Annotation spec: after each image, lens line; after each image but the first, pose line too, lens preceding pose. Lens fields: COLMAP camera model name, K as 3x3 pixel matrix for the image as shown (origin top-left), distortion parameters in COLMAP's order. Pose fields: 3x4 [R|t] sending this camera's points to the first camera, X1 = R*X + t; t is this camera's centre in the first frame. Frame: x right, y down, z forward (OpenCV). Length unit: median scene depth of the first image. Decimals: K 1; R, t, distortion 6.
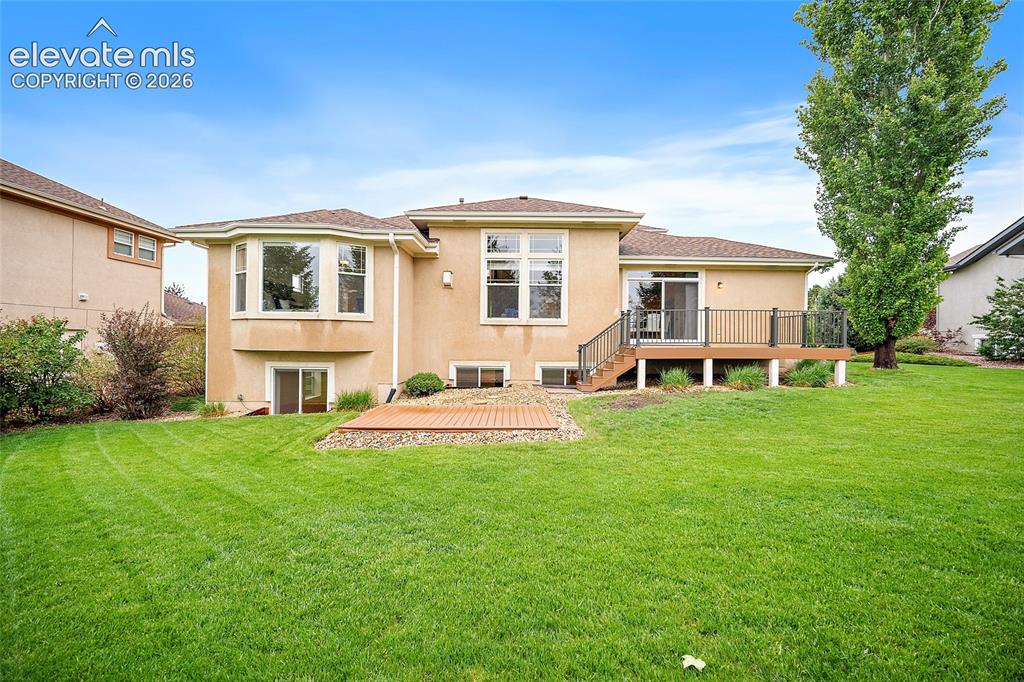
lens RADIAL K [[407.5, 0, 514.6], [0, 407.5, 338.9], [0, 0, 1]] dist [-0.000962, -0.000124]
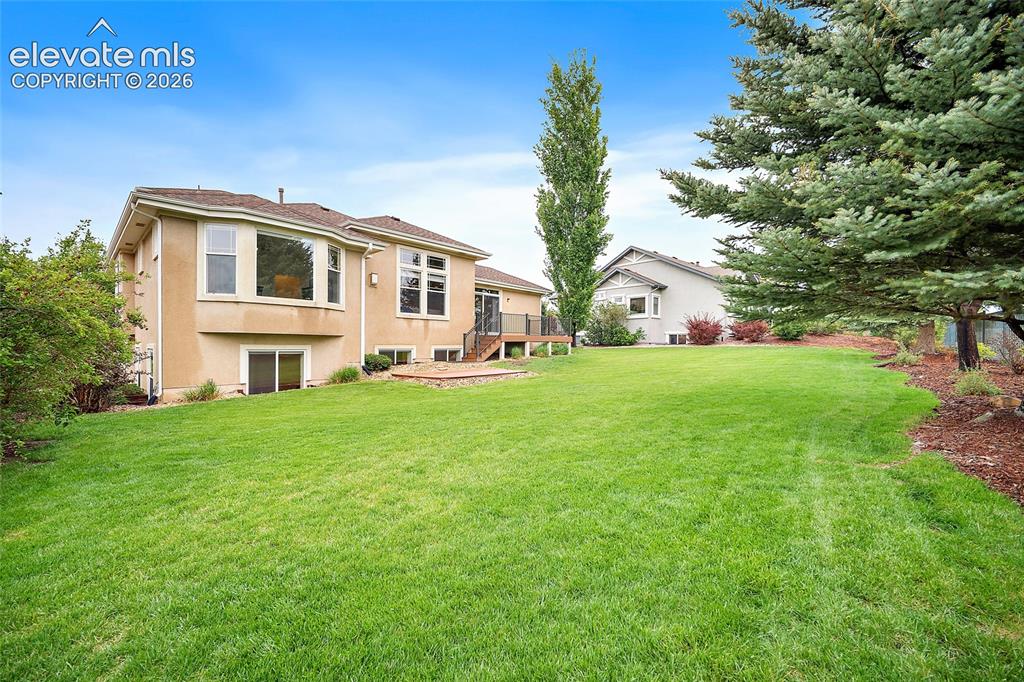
lens RADIAL K [[407.5, 0, 514.6], [0, 407.5, 338.9], [0, 0, 1]] dist [-0.000962, -0.000124]
pose [[0.673937, 0.006756, 0.738758, -0.812623], [-0.012588, 0.999918, 0.002339, 0.027320], [-0.738681, -0.010876, 0.673967, -0.173700]]
